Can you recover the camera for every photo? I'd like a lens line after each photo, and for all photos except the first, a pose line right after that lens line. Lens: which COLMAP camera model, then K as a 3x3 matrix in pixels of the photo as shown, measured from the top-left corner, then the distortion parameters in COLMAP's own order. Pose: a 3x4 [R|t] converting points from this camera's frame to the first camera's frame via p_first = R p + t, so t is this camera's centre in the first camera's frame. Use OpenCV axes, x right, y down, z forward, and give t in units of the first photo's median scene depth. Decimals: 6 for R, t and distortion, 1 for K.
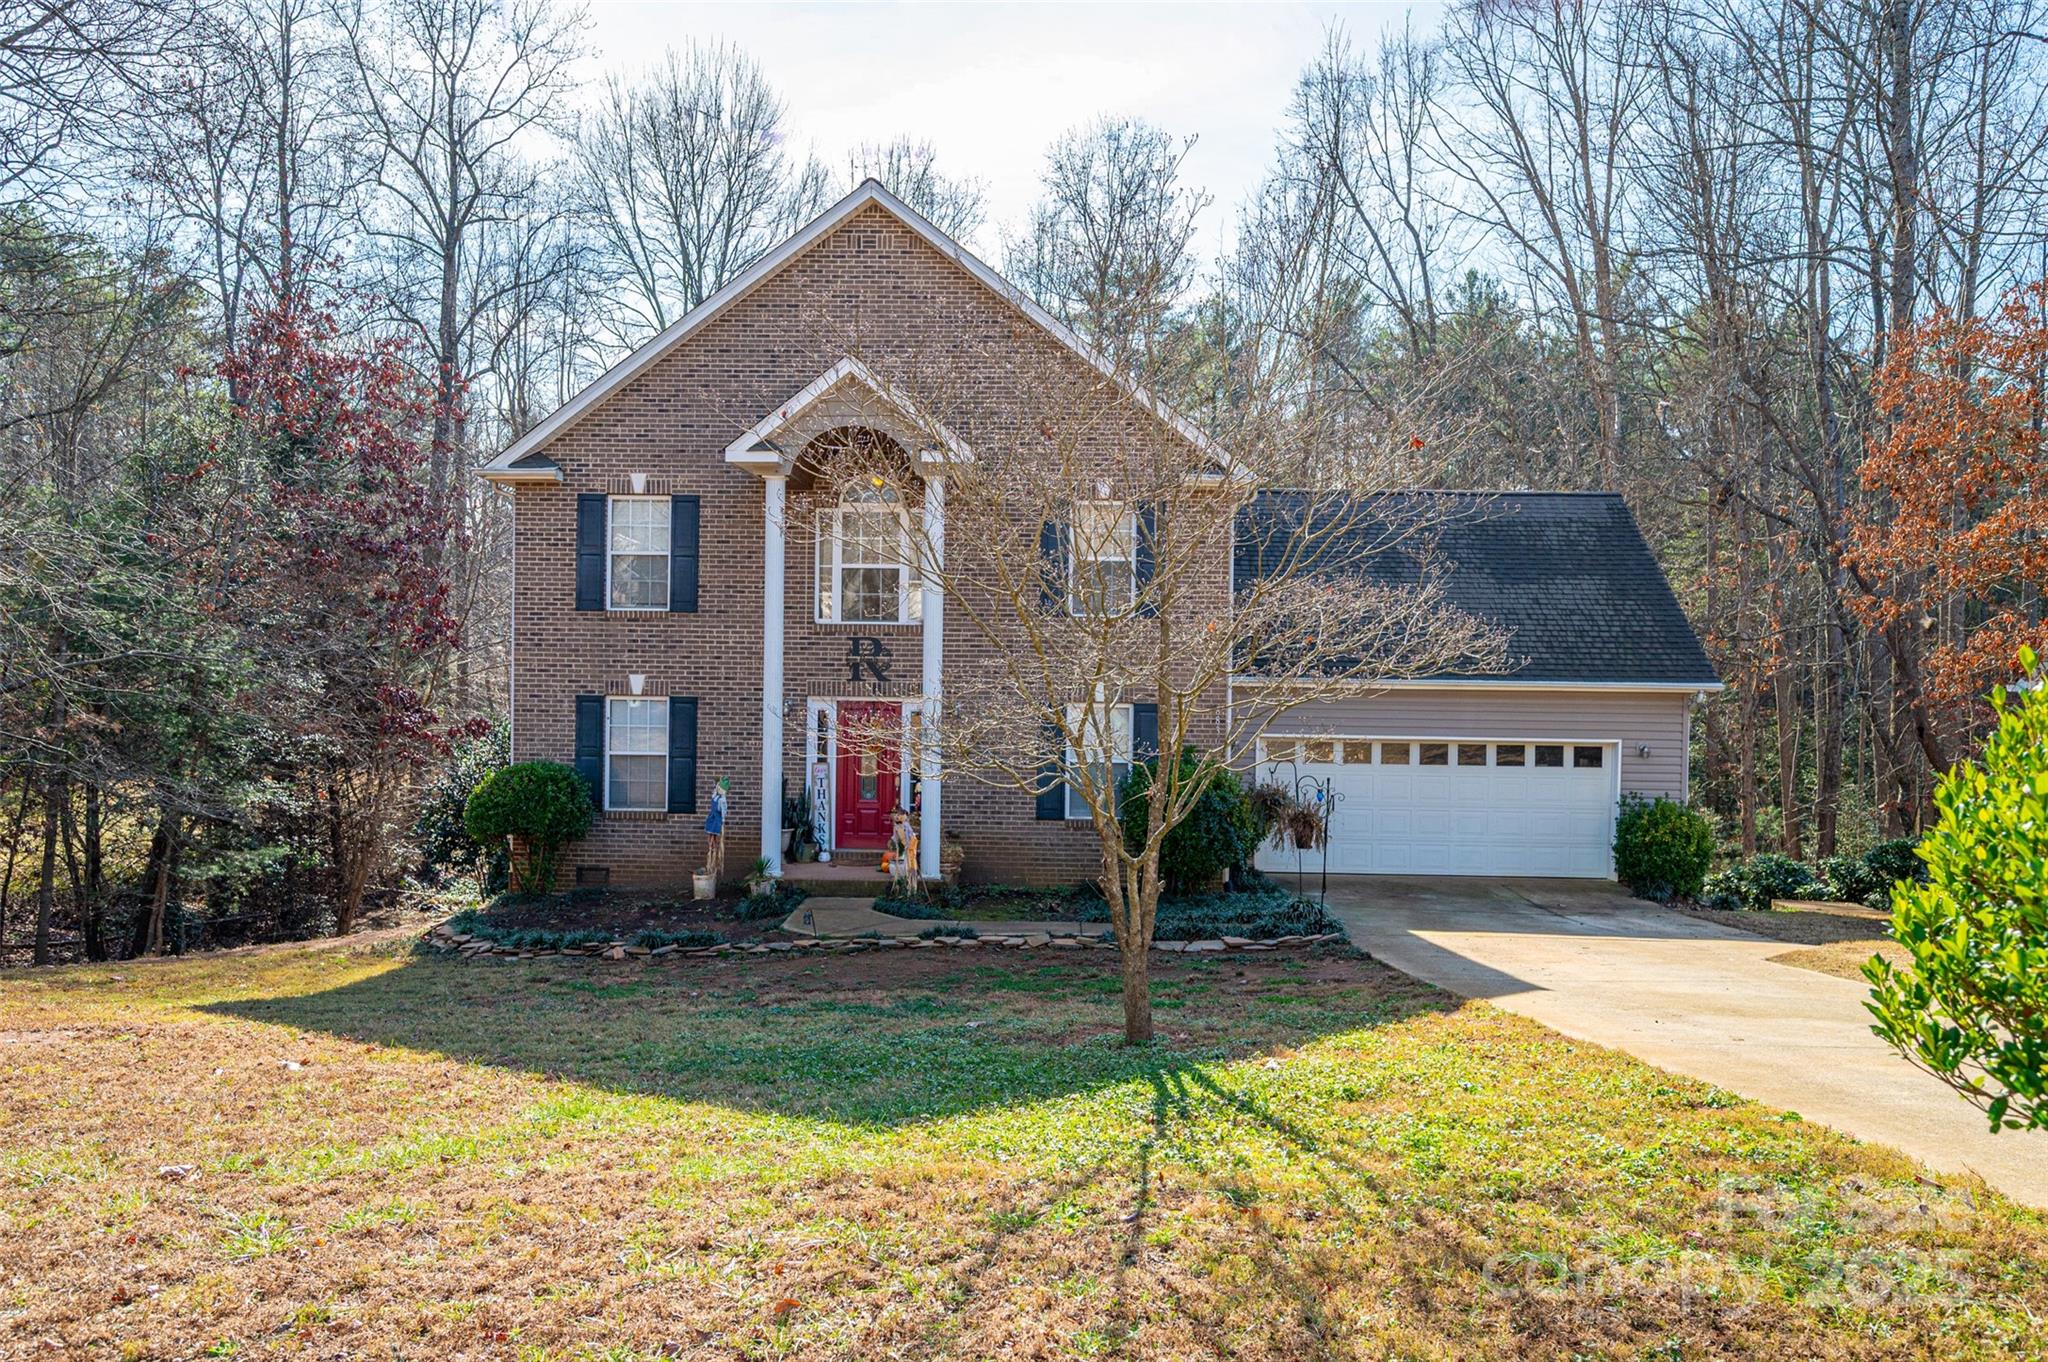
lens RADIAL K [[1383.3, 0, 1031.6], [0, 1383.3, 700.6], [0, 0, 1]] dist [-0.003072, 0.000253]
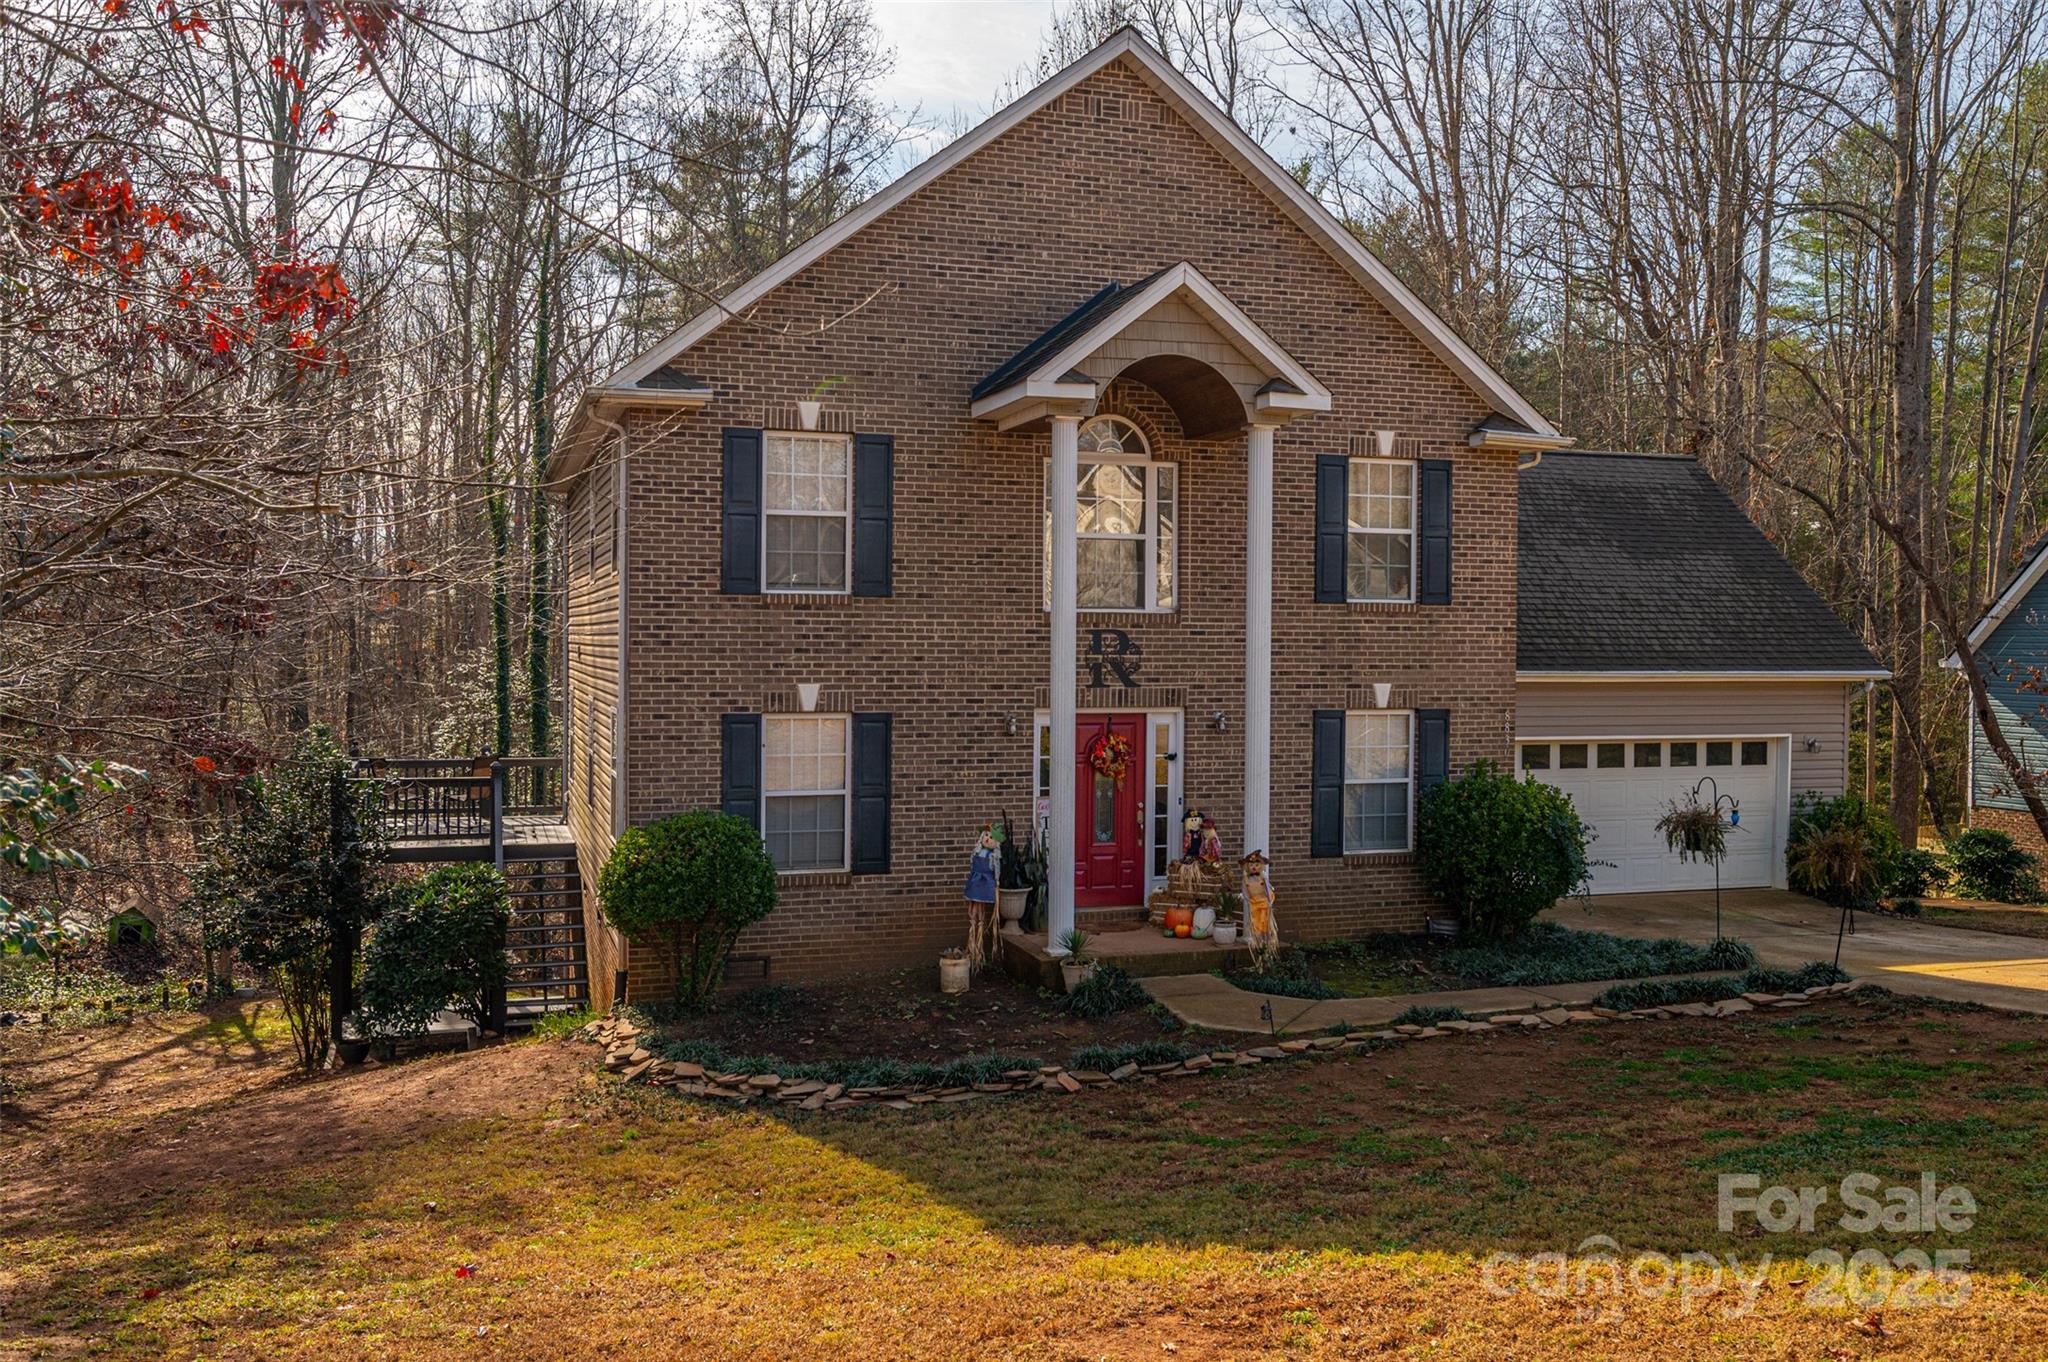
lens RADIAL K [[1685.5, 0, 1024.0], [0, 1685.5, 681.0], [0, 0, 1]] dist [0.008008, 0.001681]
pose [[0.941402, -0.016237, 0.336894, -0.474974], [0.013769, 0.999858, 0.009715, -0.027103], [-0.337004, -0.004507, 0.941492, 0.142320]]
